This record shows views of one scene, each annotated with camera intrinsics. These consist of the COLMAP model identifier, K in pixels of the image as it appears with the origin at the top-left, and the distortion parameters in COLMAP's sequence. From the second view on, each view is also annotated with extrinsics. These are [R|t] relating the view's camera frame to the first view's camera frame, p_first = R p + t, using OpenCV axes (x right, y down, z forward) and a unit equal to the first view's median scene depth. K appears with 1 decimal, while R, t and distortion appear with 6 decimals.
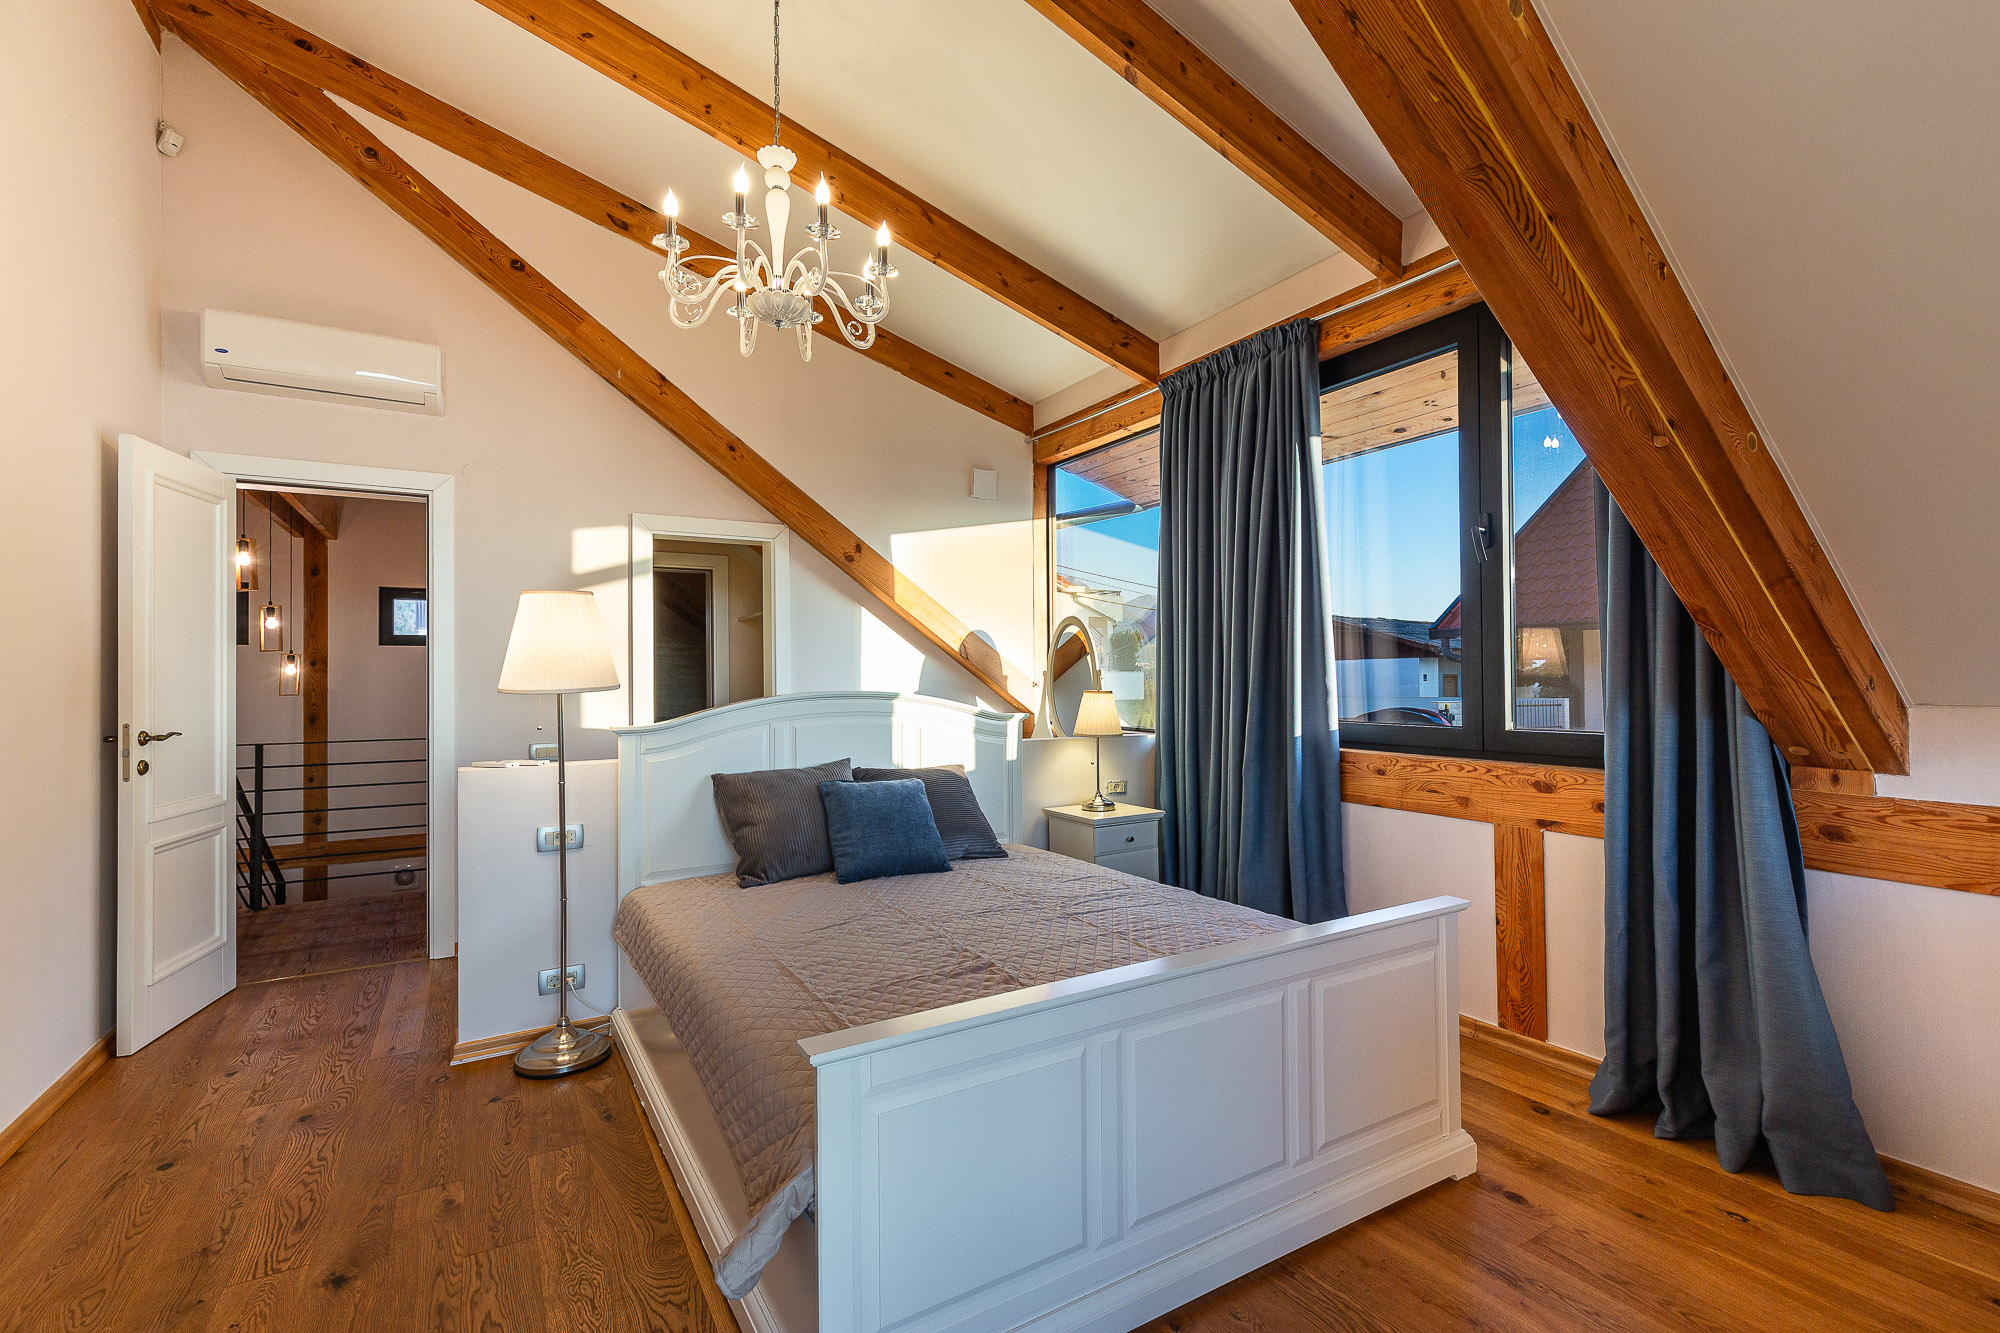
lens RADIAL K [[908.8, 0, 1010.8], [0, 908.8, 670.4], [0, 0, 1]] dist [0.026069, -0.009080]
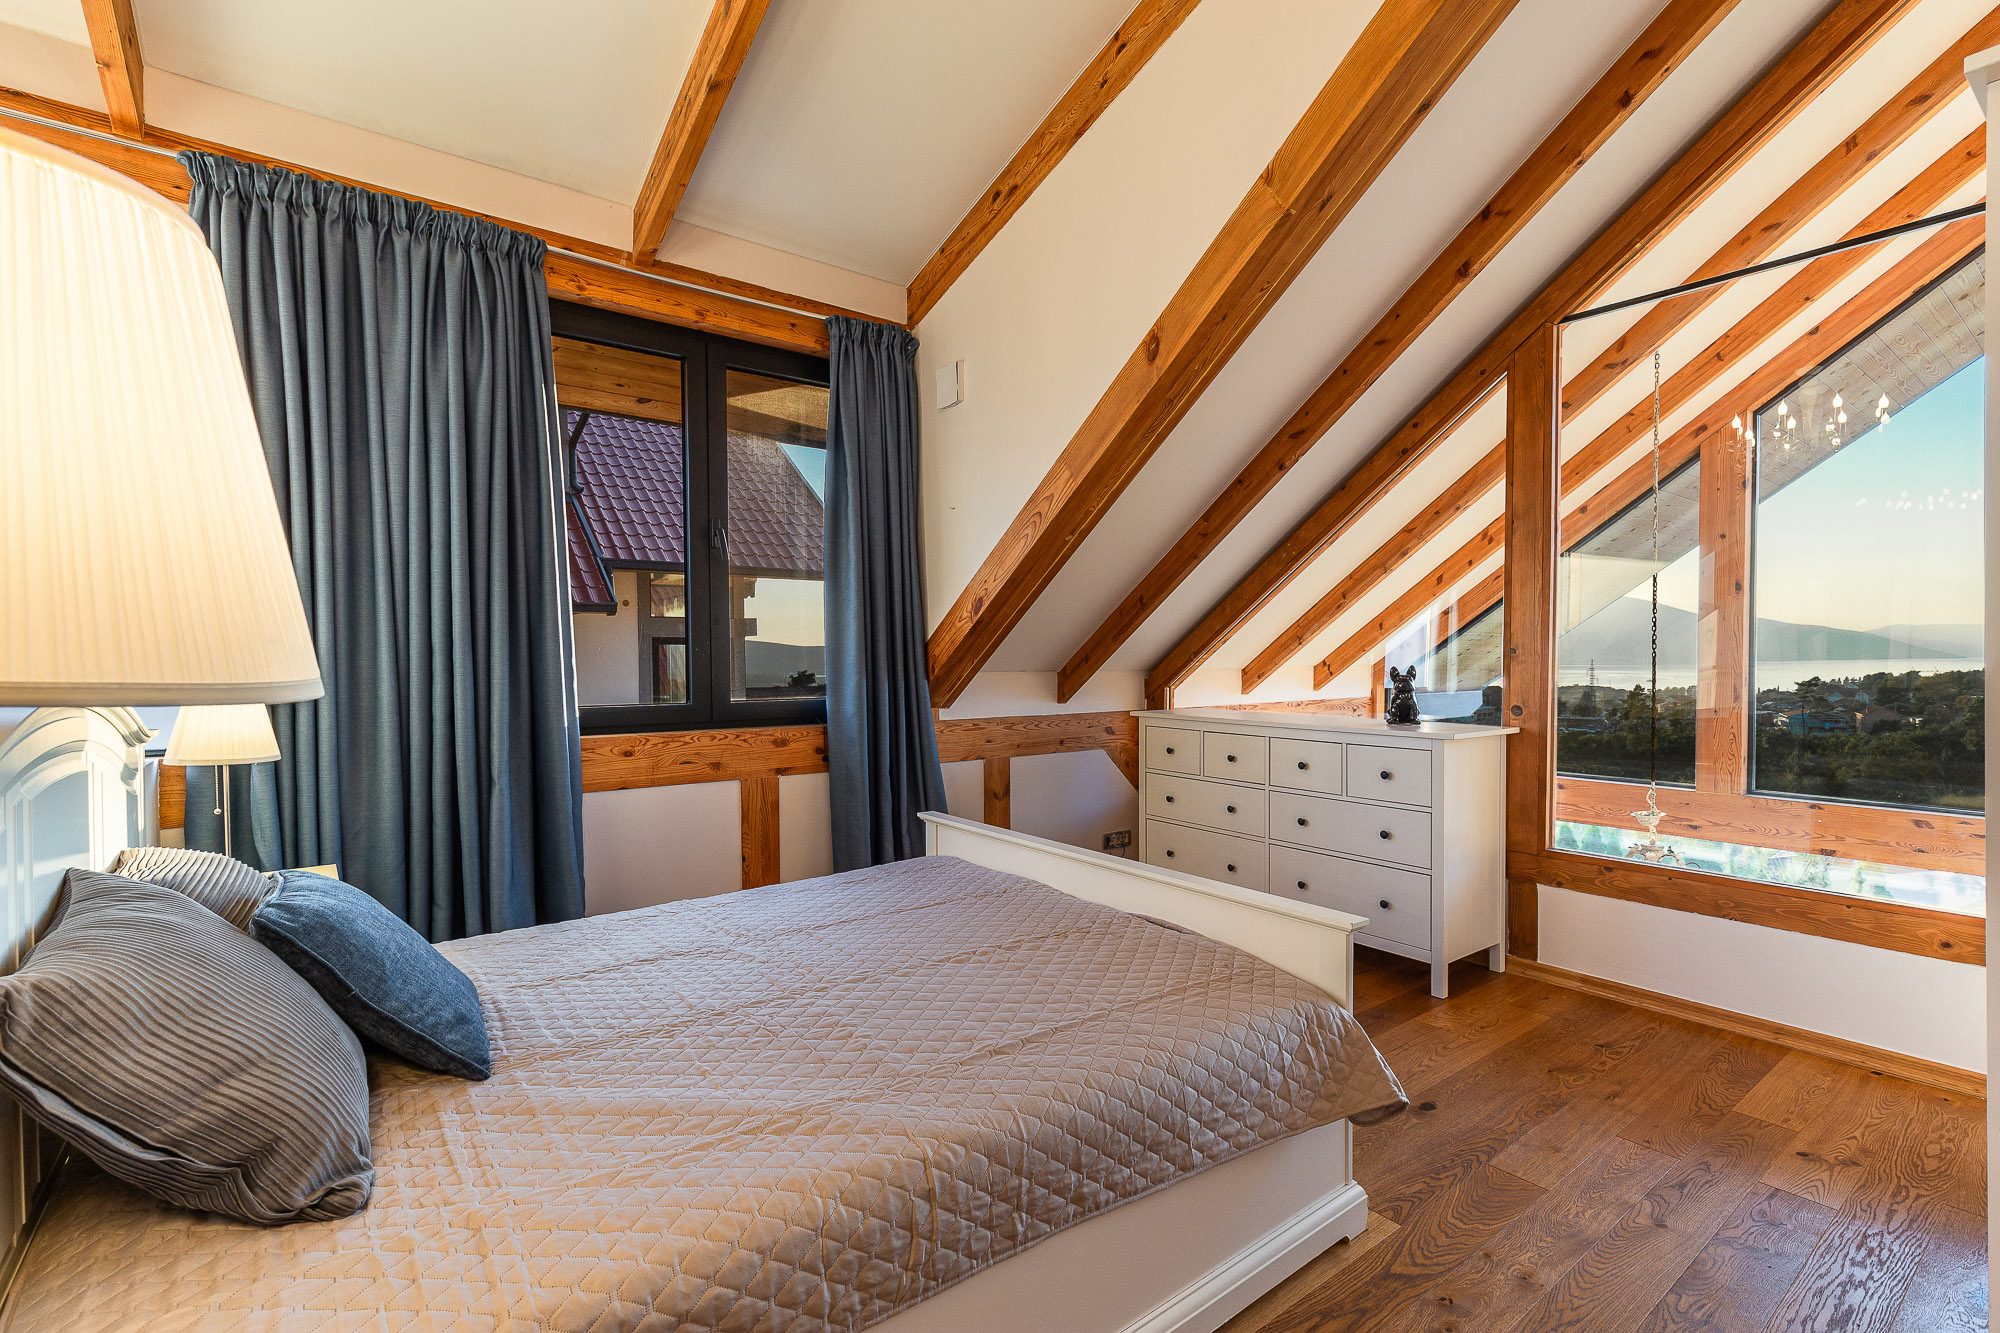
lens RADIAL K [[908.8, 0, 1010.8], [0, 908.8, 670.4], [0, 0, 1]] dist [0.026069, -0.009080]
pose [[-0.117391, -0.014010, 0.992987, -0.677905], [-0.007403, 0.999885, 0.013232, 0.004575], [-0.993058, -0.005798, -0.117481, 0.756620]]
